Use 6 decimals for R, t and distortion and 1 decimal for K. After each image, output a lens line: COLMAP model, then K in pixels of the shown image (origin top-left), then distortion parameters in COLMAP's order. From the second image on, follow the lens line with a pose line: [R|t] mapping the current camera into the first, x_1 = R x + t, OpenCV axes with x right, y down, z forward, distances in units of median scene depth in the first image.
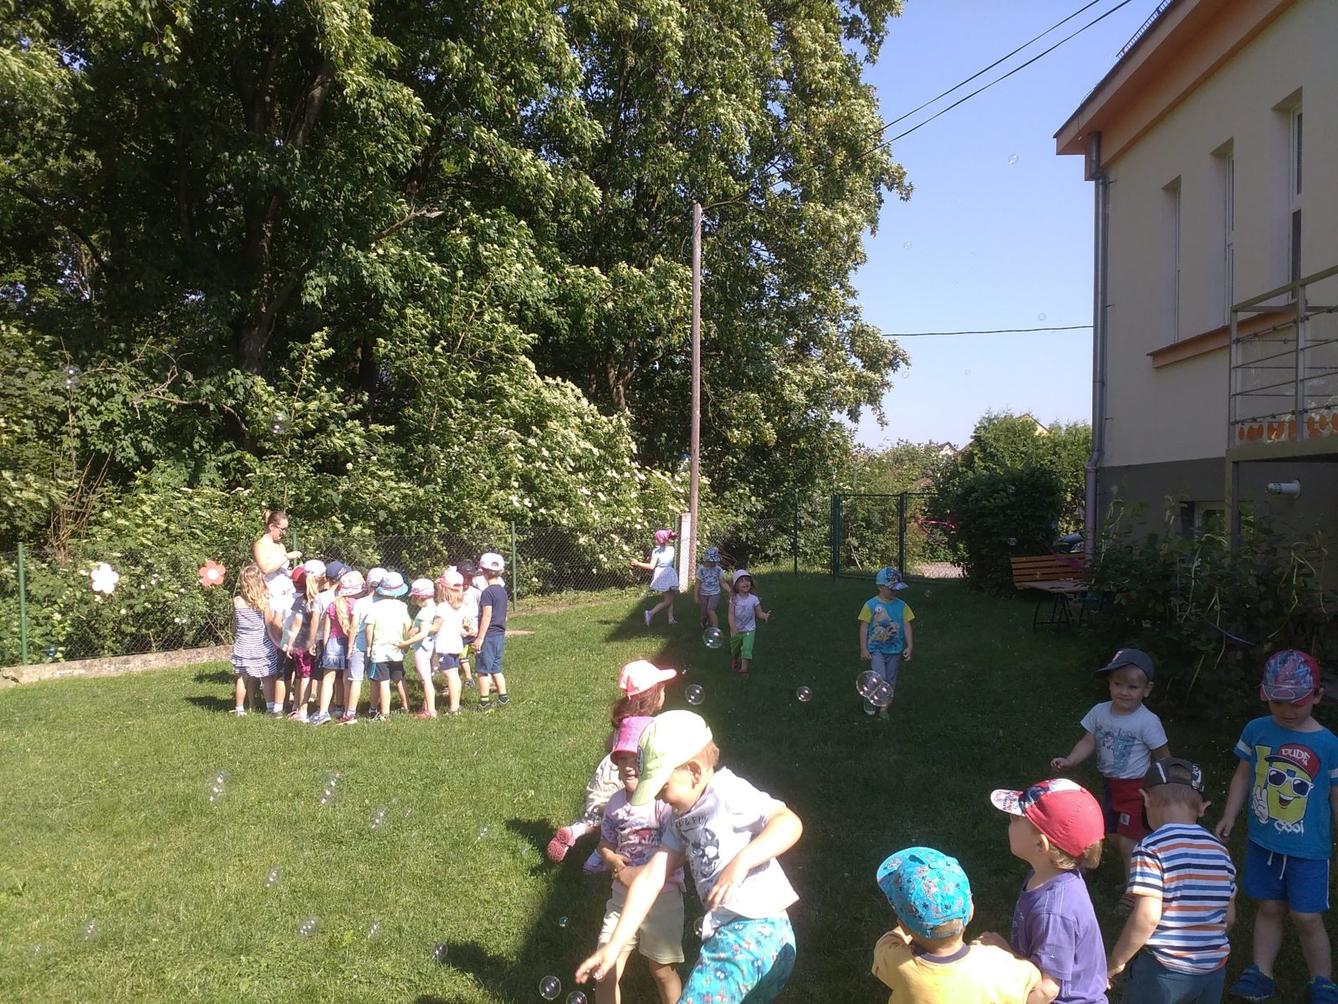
lens RADIAL K [[1209.7, 0, 650.6], [0, 1209.7, 515.7], [0, 0, 1]] dist [0.080179, -0.163893]
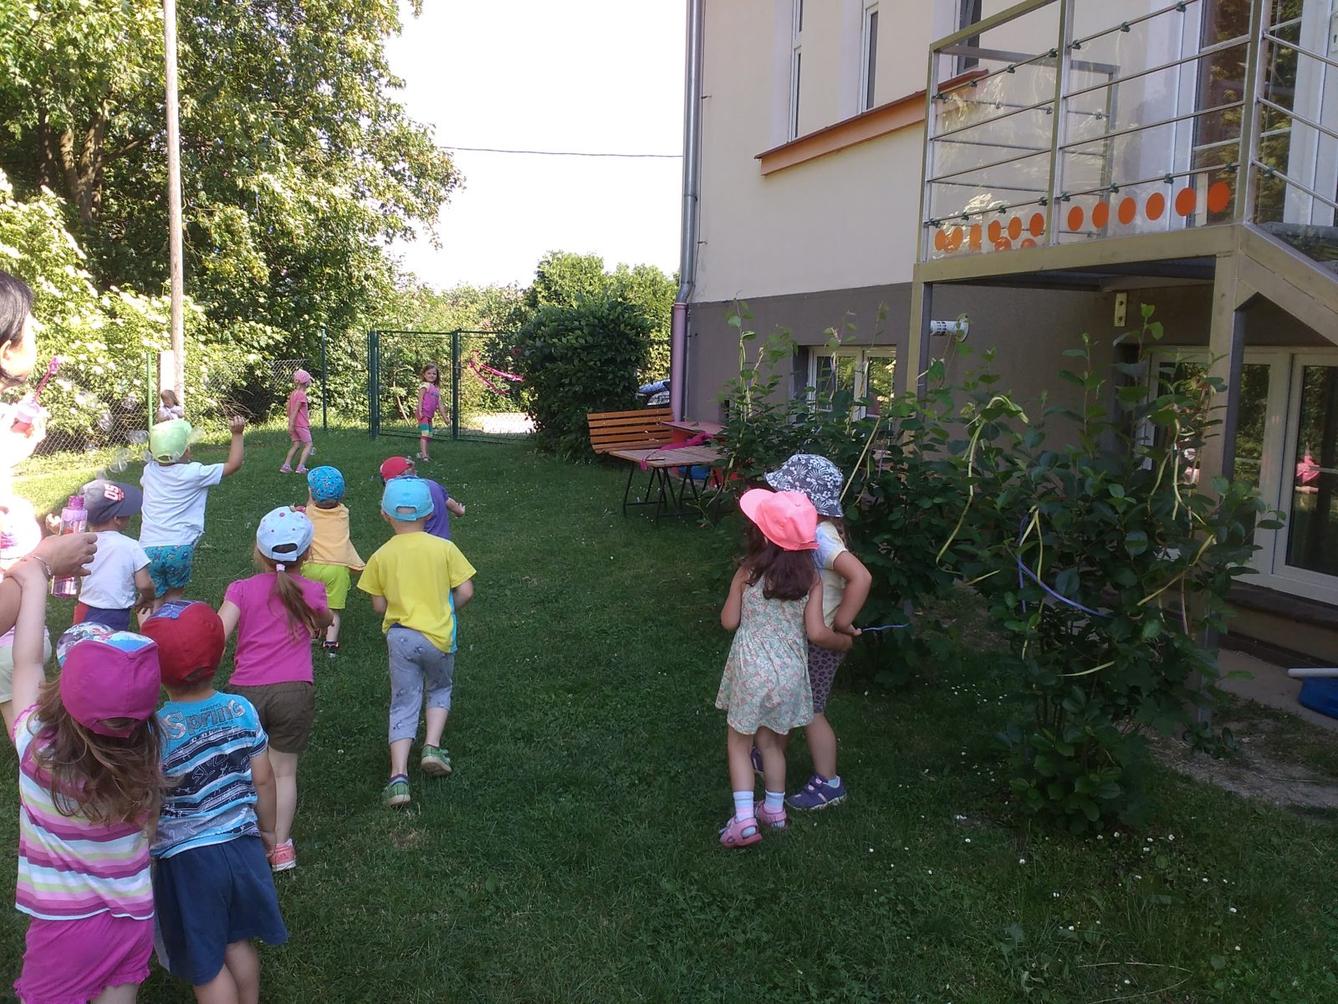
lens RADIAL K [[1209.7, 0, 667.4], [0, 1209.7, 497.9], [0, 0, 1]] dist [0.080179, -0.163893]
pose [[0.932542, -0.027864, 0.359986, 0.042986], [-0.012998, 0.993781, 0.110593, 0.000522], [-0.360829, -0.107812, 0.926380, 0.179772]]
